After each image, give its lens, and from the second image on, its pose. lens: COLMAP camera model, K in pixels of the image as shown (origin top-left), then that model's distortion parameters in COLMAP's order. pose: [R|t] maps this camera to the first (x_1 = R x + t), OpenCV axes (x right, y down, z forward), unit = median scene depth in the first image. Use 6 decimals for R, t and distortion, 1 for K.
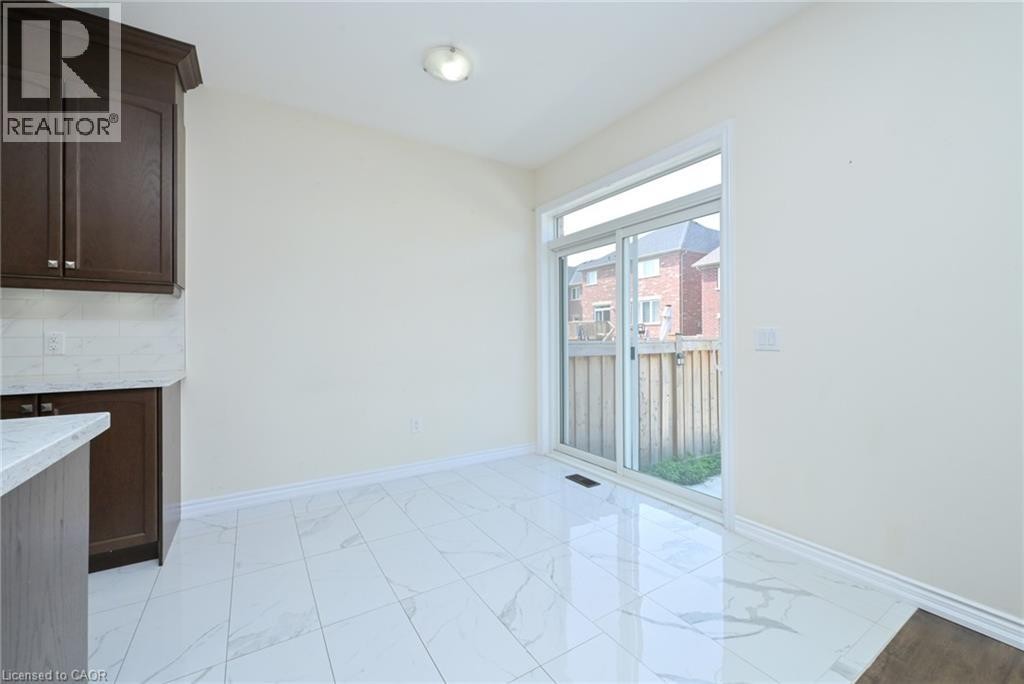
lens RADIAL K [[410.4, 0, 513.0], [0, 410.4, 339.1], [0, 0, 1]] dist [-0.000385, -0.000133]
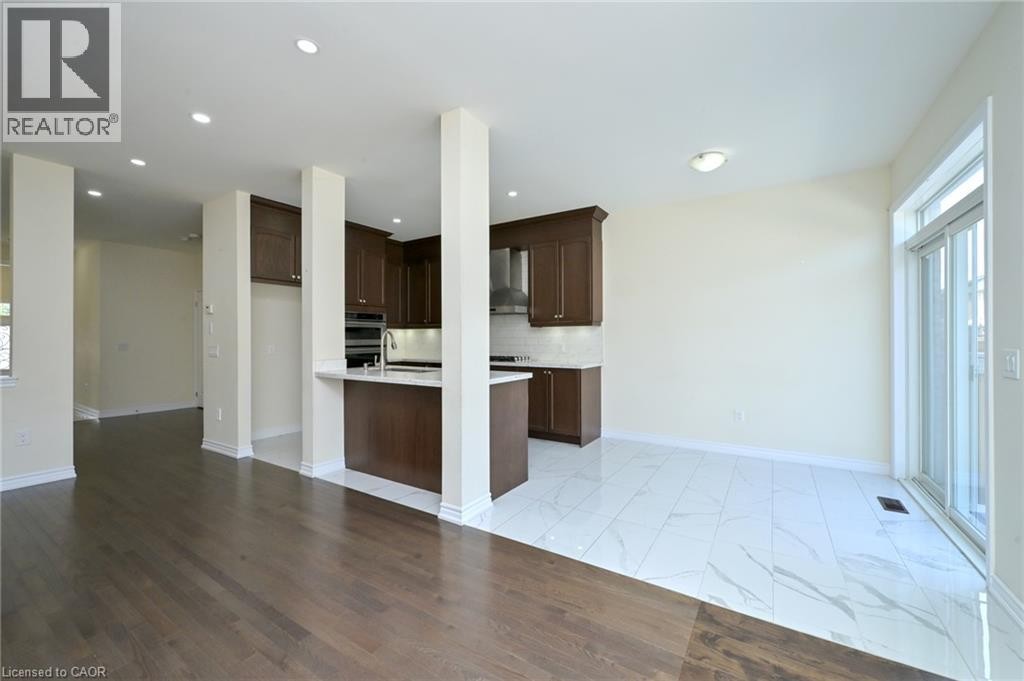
lens RADIAL K [[410.4, 0, 515.0], [0, 410.4, 336.6], [0, 0, 1]] dist [-0.000385, -0.000133]
pose [[0.414965, 0.000940, -0.909837, 0.632199], [-0.000236, 1.000000, 0.000925, -0.037441], [0.909837, -0.000169, 0.414965, -0.161682]]
